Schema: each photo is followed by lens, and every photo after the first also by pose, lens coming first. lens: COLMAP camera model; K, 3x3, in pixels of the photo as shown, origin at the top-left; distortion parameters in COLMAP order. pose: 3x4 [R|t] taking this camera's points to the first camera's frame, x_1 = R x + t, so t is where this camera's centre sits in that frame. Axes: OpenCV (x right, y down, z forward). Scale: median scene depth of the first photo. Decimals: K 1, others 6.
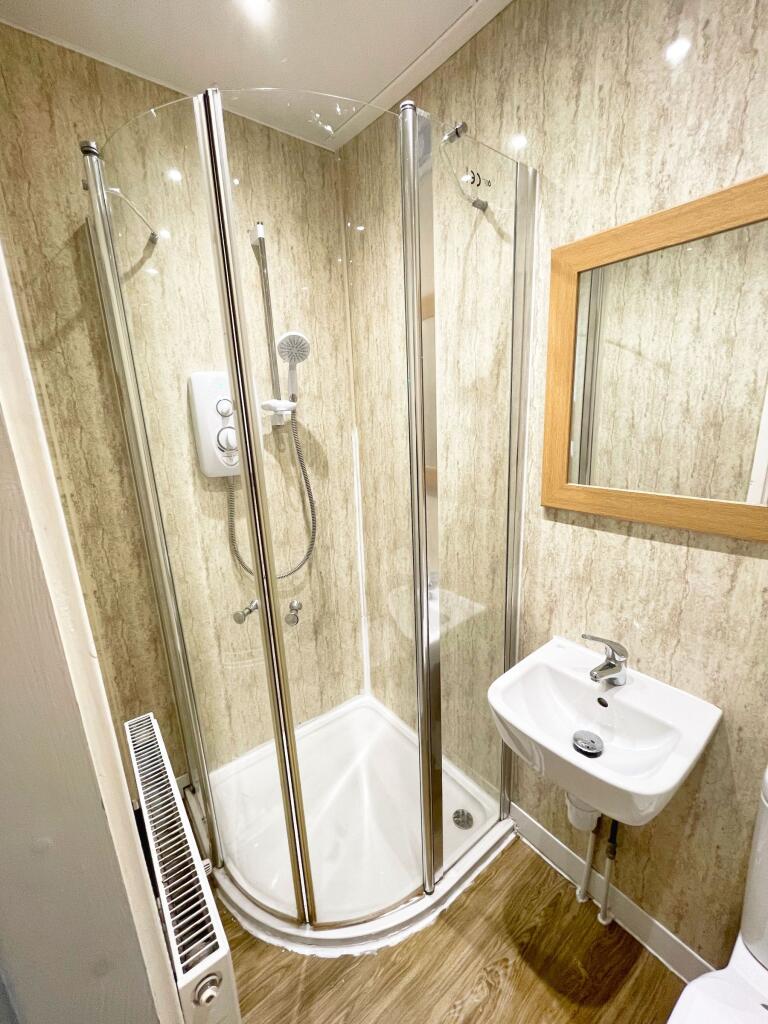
lens RADIAL K [[415.5, 0, 384.5], [0, 415.5, 513.7], [0, 0, 1]] dist [-0.002824, 0.000094]
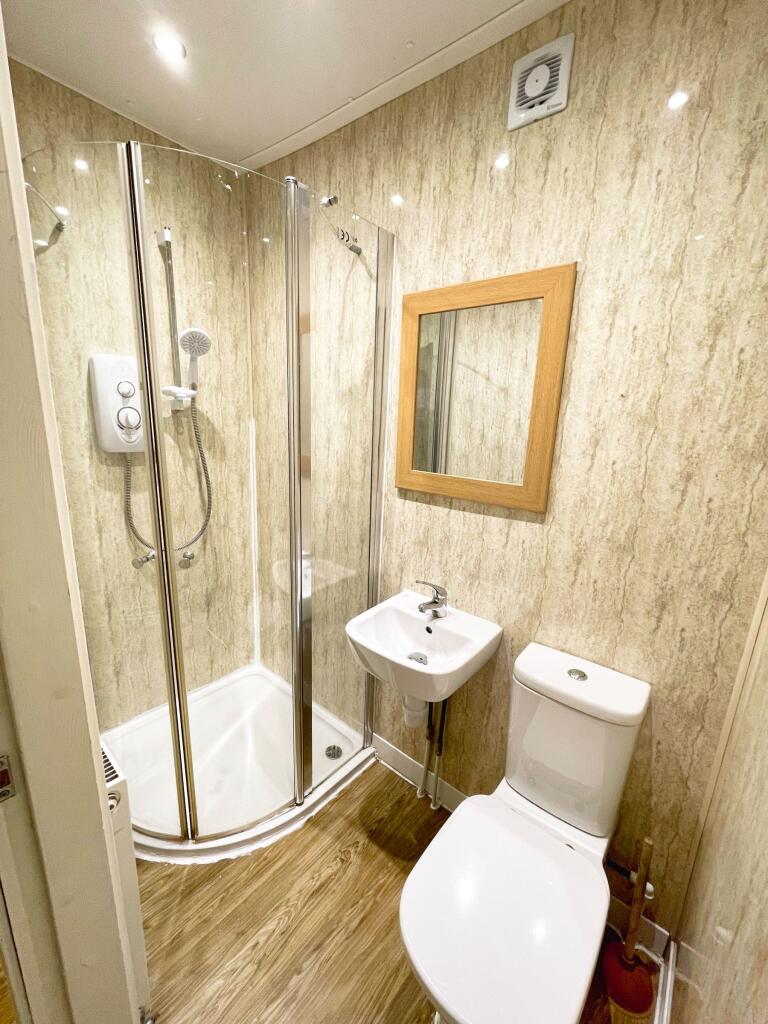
lens RADIAL K [[415.5, 0, 384.5], [0, 415.5, 513.7], [0, 0, 1]] dist [-0.002824, 0.000094]
pose [[0.975136, 0.032255, 0.219246, 0.054892], [-0.029912, 0.999454, -0.014002, 0.073667], [-0.219578, 0.007096, 0.975569, -0.230555]]
